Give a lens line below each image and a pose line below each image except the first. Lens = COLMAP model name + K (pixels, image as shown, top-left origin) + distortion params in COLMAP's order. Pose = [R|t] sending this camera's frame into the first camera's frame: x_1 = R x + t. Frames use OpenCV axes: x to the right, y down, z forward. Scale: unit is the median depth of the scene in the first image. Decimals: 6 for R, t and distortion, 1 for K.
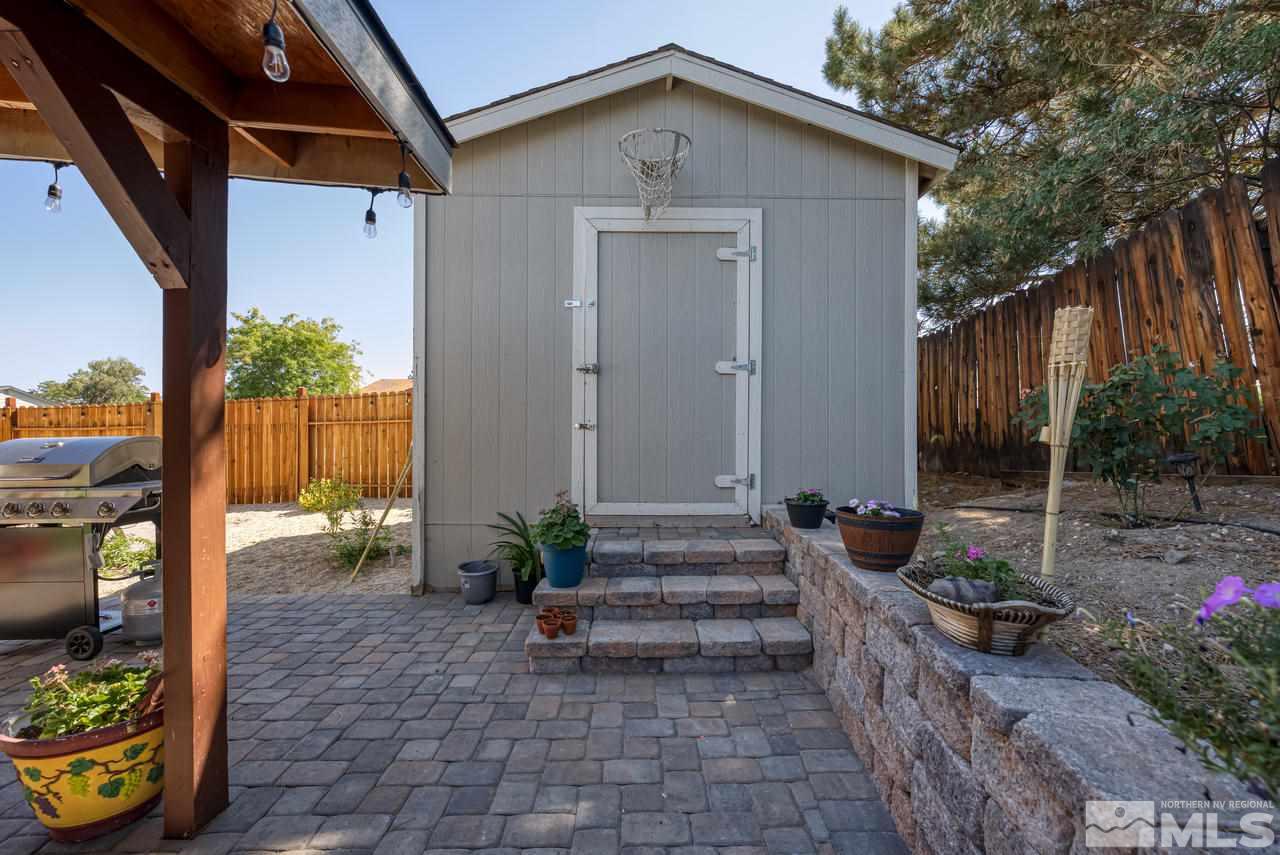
lens RADIAL K [[530.6, 0, 643.6], [0, 530.6, 430.2], [0, 0, 1]] dist [-0.025739, 0.004706]
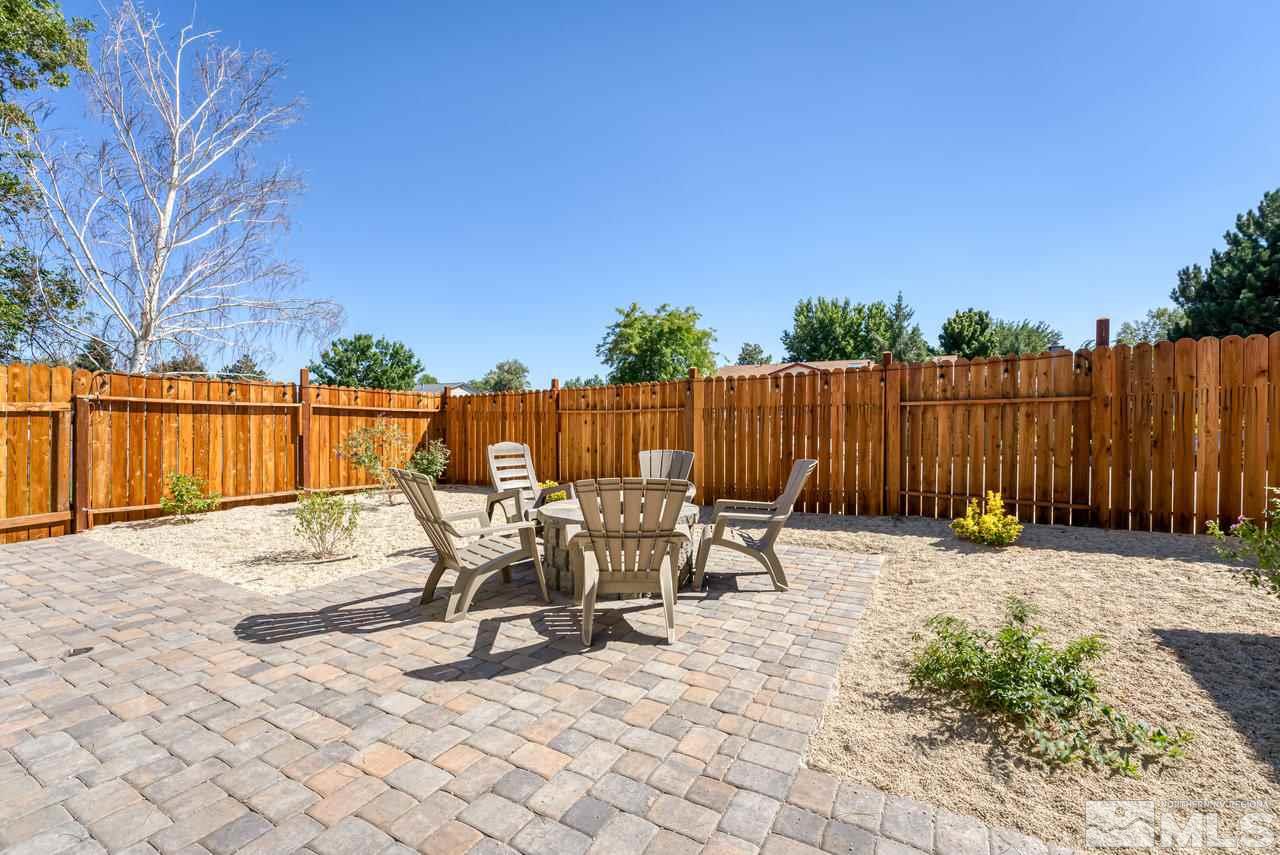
lens RADIAL K [[530.6, 0, 648.6], [0, 530.6, 425.3], [0, 0, 1]] dist [-0.025739, 0.004706]
pose [[0.865744, 0.012687, -0.500327, -0.572555], [-0.005201, 0.999853, 0.016354, 0.006324], [0.500460, -0.011556, 0.865682, 0.227459]]
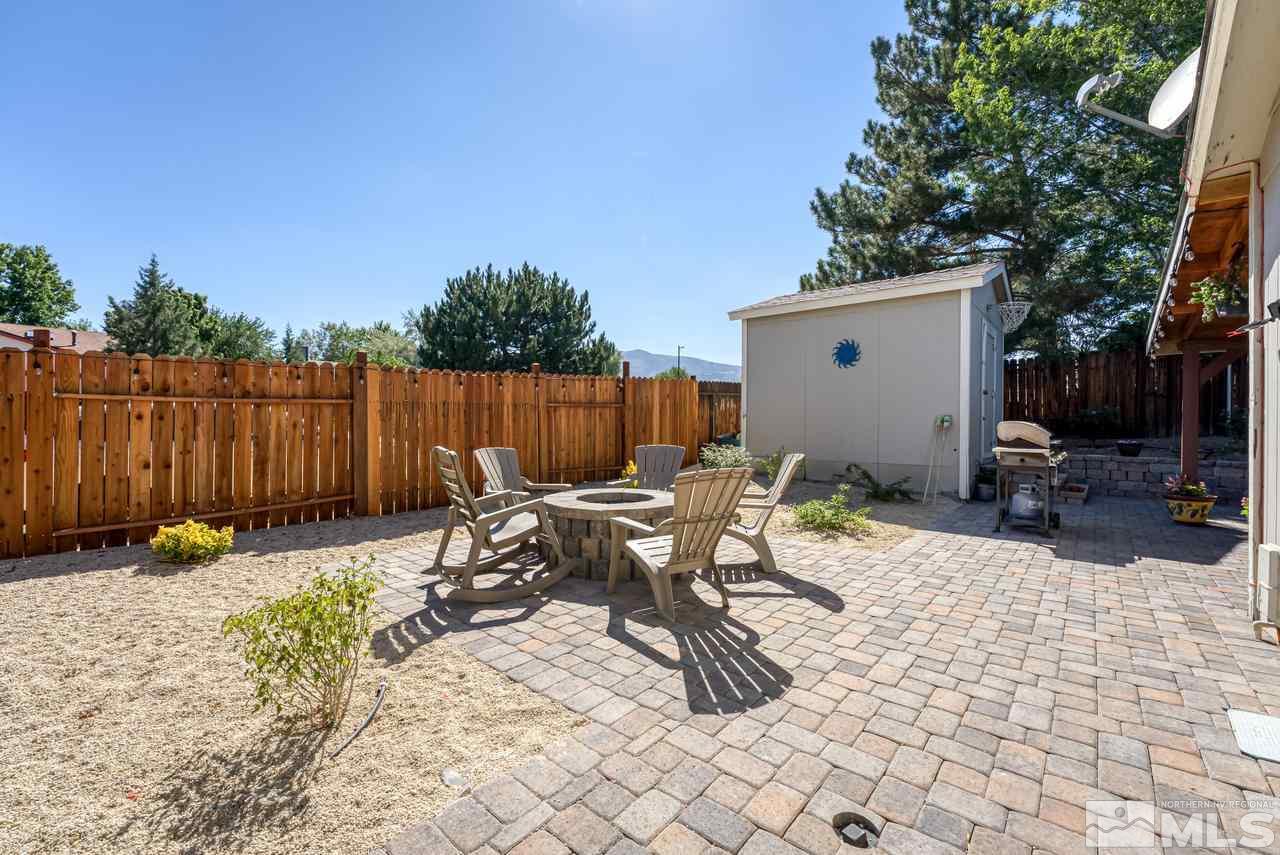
lens RADIAL K [[530.6, 0, 640.9], [0, 530.6, 425.1], [0, 0, 1]] dist [-0.025739, 0.004706]
pose [[0.671115, 0.005777, 0.741331, -1.200718], [-0.017649, 0.999811, 0.008186, 0.012448], [-0.741143, -0.018577, 0.671090, 0.260635]]
